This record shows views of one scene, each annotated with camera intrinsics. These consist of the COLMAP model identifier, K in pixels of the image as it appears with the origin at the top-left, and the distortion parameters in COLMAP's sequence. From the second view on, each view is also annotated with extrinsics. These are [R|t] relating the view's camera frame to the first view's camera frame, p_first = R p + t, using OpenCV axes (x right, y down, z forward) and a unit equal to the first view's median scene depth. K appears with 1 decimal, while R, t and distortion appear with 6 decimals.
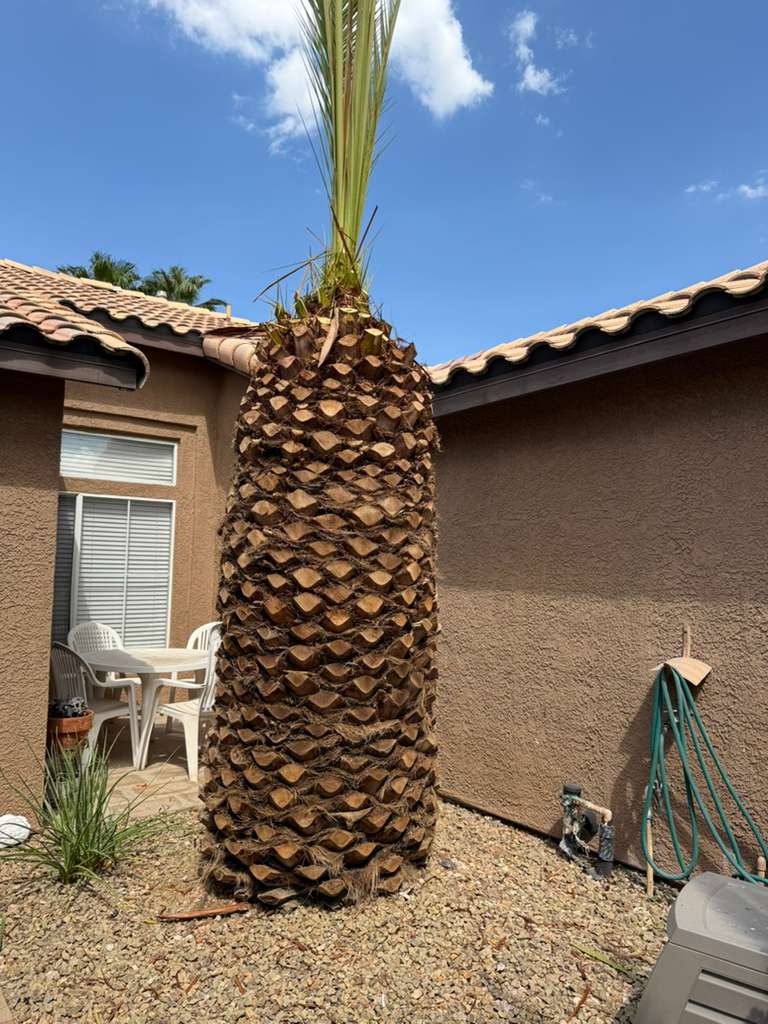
lens RADIAL K [[749.5, 0, 389.3], [0, 749.5, 507.8], [0, 0, 1]] dist [0.170832, -0.385298]
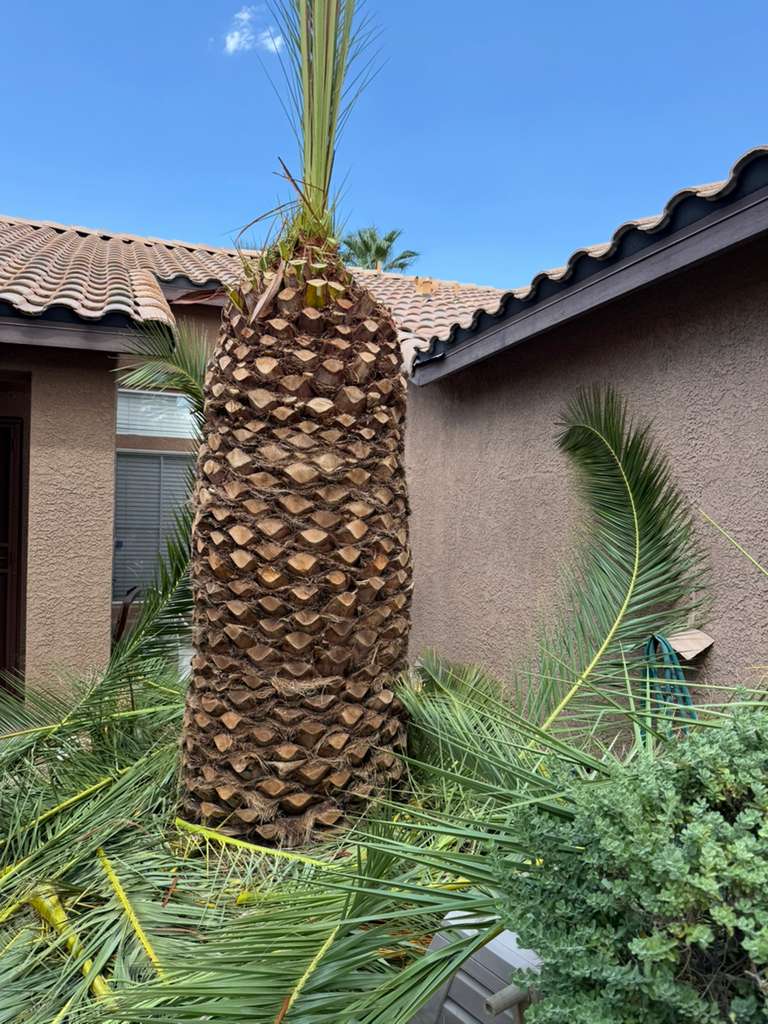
lens RADIAL K [[749.5, 0, 389.3], [0, 749.5, 507.8], [0, 0, 1]] dist [0.170832, -0.385298]
pose [[0.952341, -0.003998, -0.305008, 0.383420], [0.023374, 0.997931, 0.059901, -0.000710], [0.304138, -0.064175, 0.950464, 0.088263]]
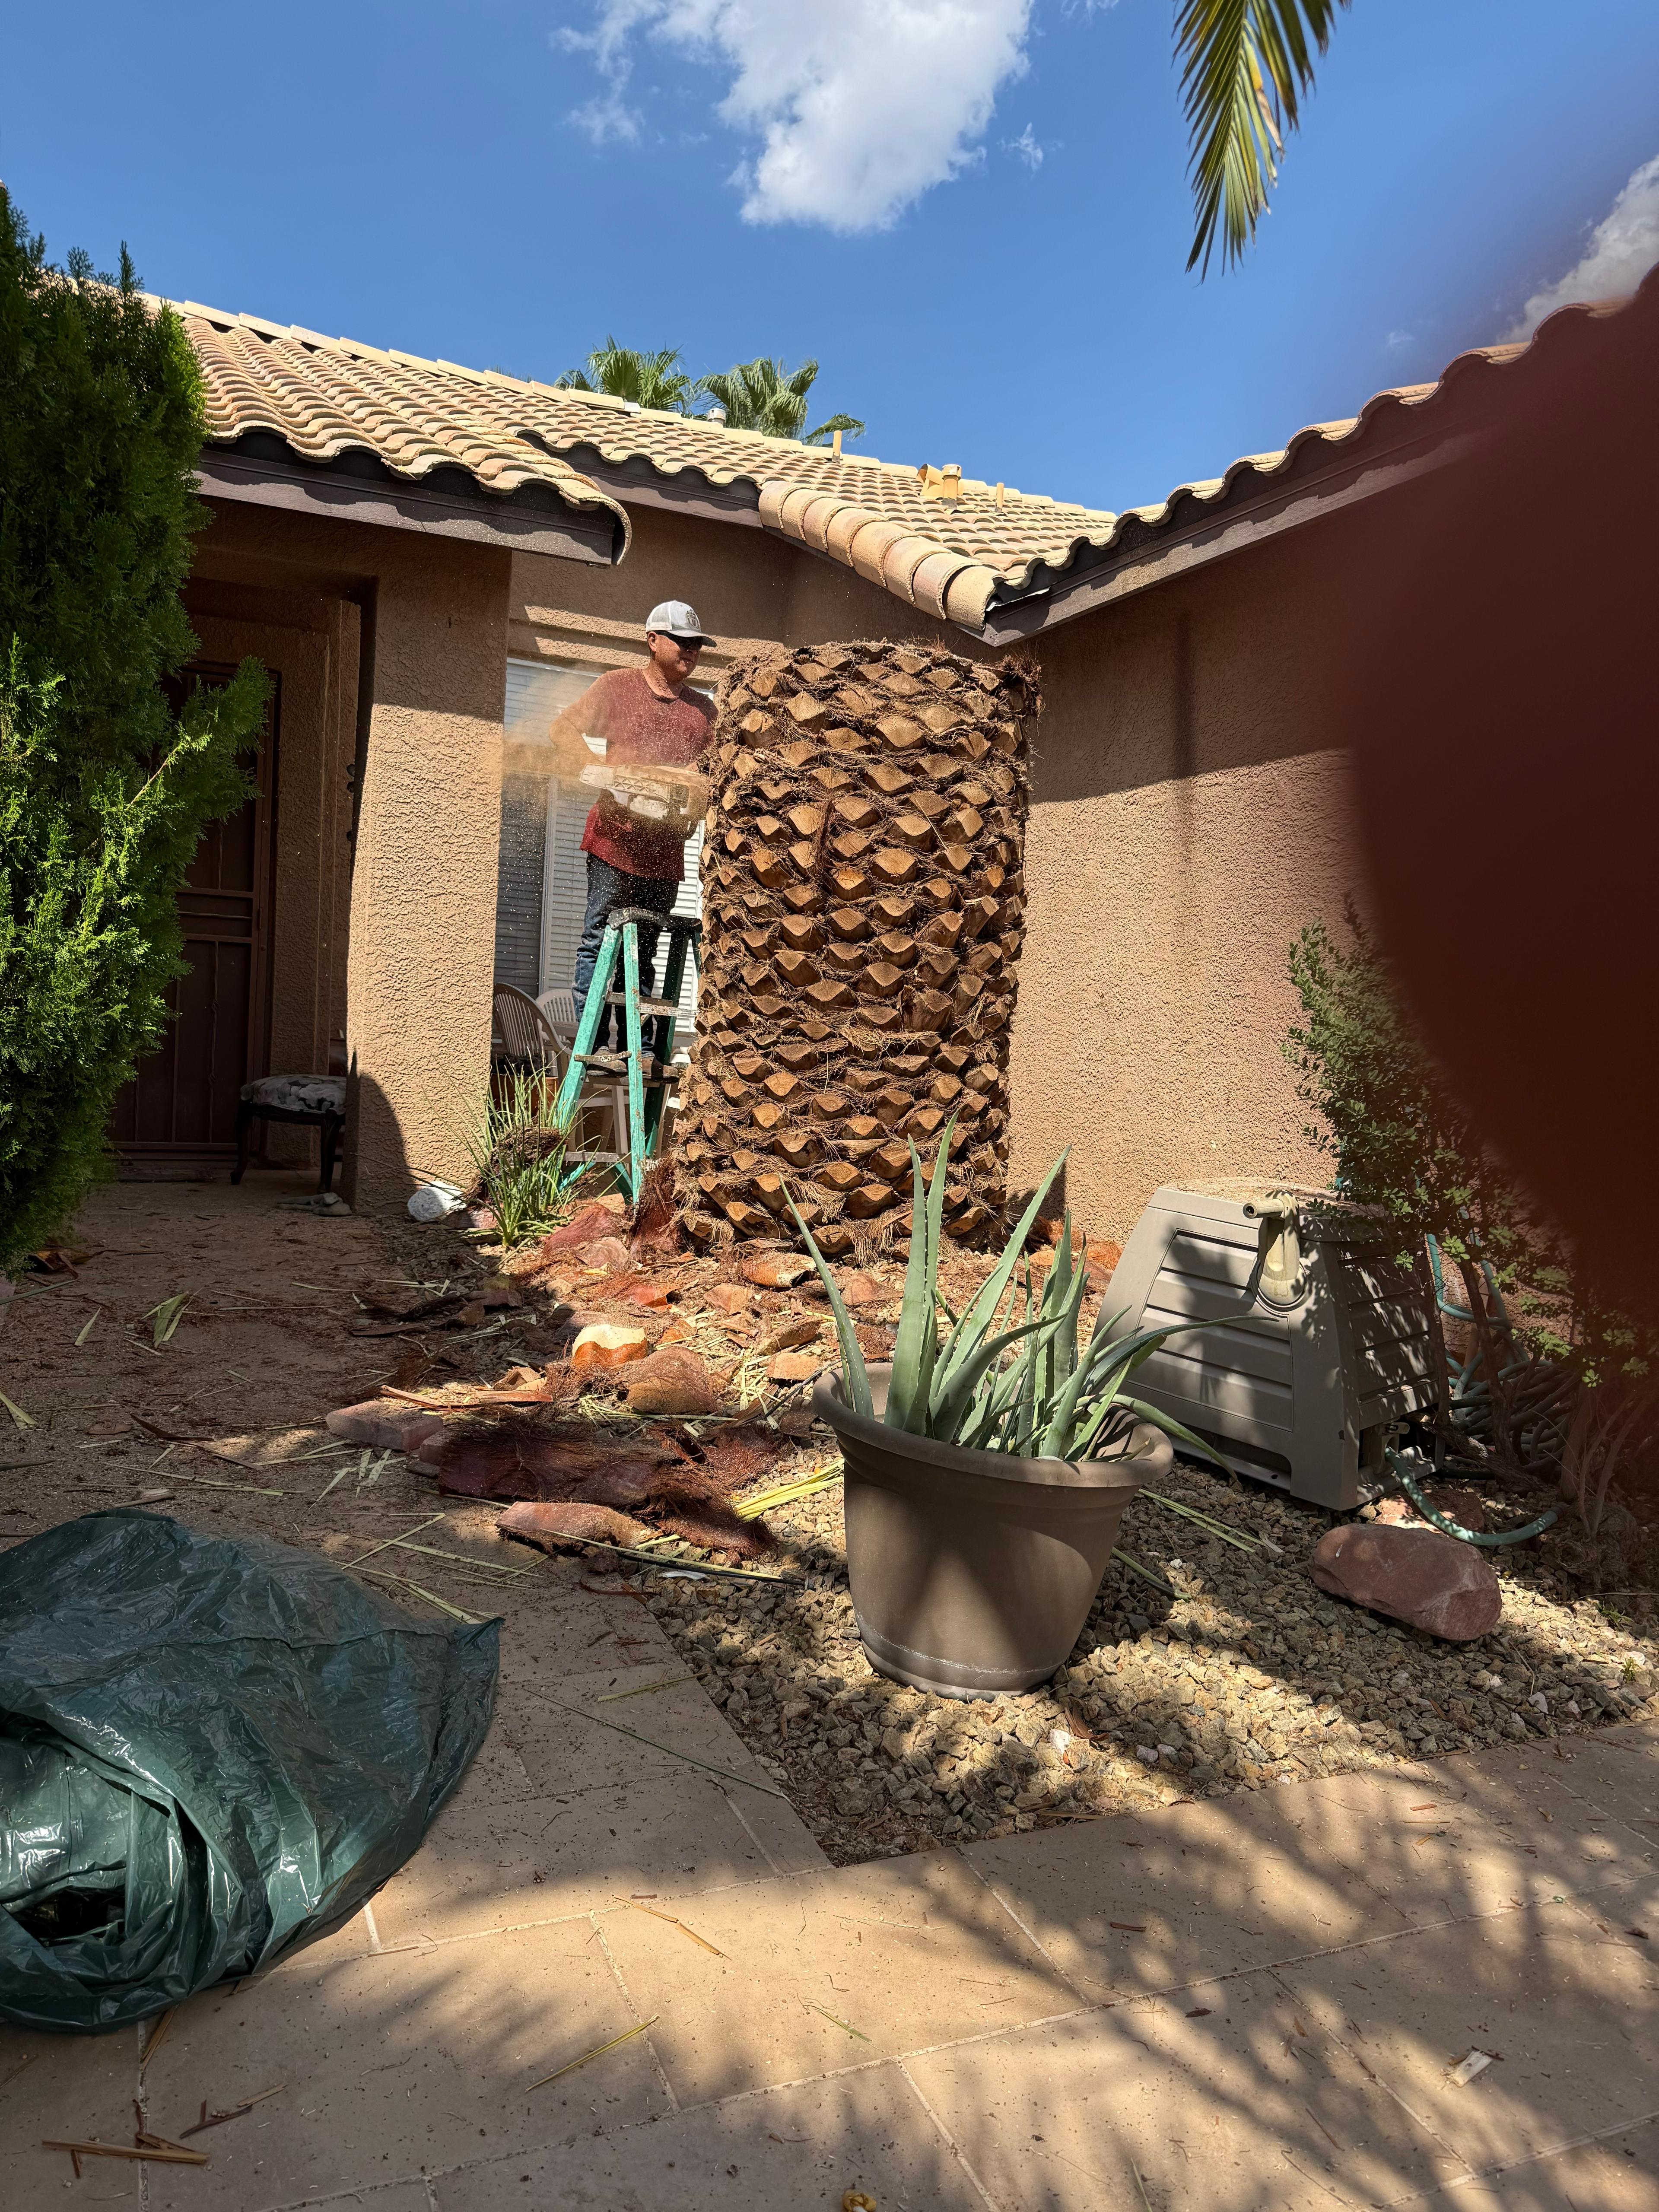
lens RADIAL K [[1651.1, 0, 824.7], [0, 1651.1, 1152.9], [0, 0, 1]] dist [0.167454, -0.419353]
pose [[0.967942, 0.062678, -0.243228, 0.300109], [-0.026951, 0.988691, 0.147528, 0.167512], [0.249724, -0.136243, 0.958684, -0.531824]]
